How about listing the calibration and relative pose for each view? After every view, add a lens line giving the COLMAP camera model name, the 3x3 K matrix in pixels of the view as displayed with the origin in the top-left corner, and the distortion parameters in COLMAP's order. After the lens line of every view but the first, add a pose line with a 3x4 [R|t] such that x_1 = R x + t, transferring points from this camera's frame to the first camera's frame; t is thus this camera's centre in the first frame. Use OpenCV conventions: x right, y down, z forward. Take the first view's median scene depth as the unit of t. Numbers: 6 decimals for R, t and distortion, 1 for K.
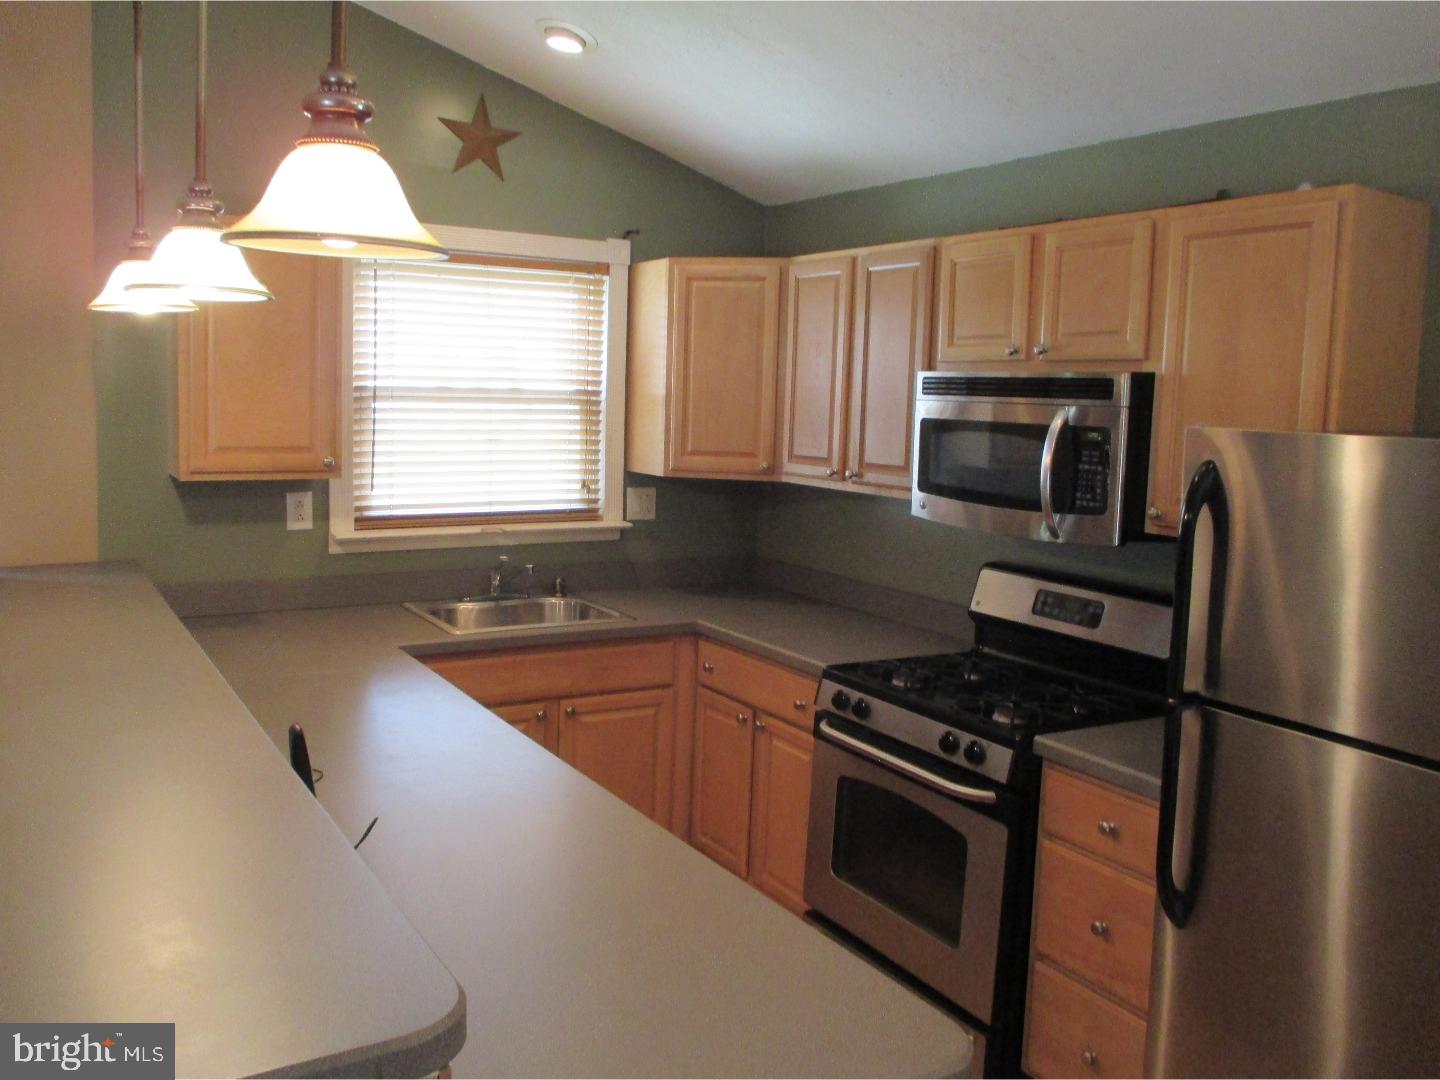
lens RADIAL K [[1209.6, 0, 722.7], [0, 1209.6, 531.7], [0, 0, 1]] dist [-0.041347, -0.005520]
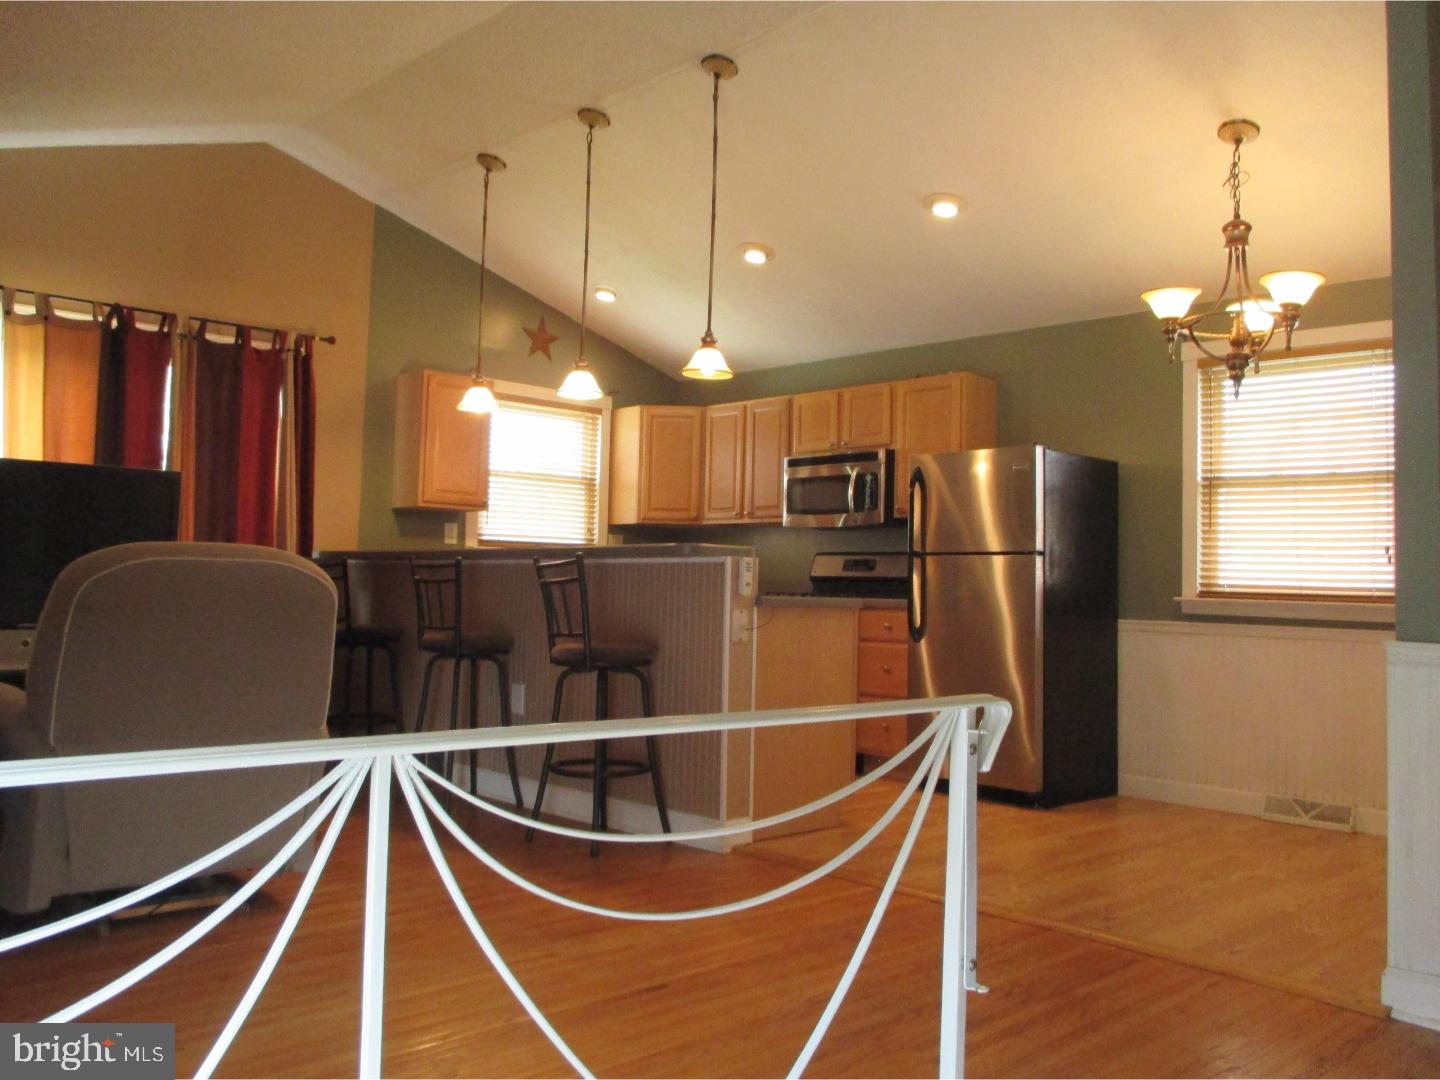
lens RADIAL K [[1209.6, 0, 717.7], [0, 1209.6, 539.7], [0, 0, 1]] dist [-0.041347, -0.005520]
pose [[0.977312, 0.002706, 0.211786, -0.379137], [0.029370, 0.988527, -0.148162, 0.303186], [-0.209757, 0.151021, 0.966020, -0.936517]]
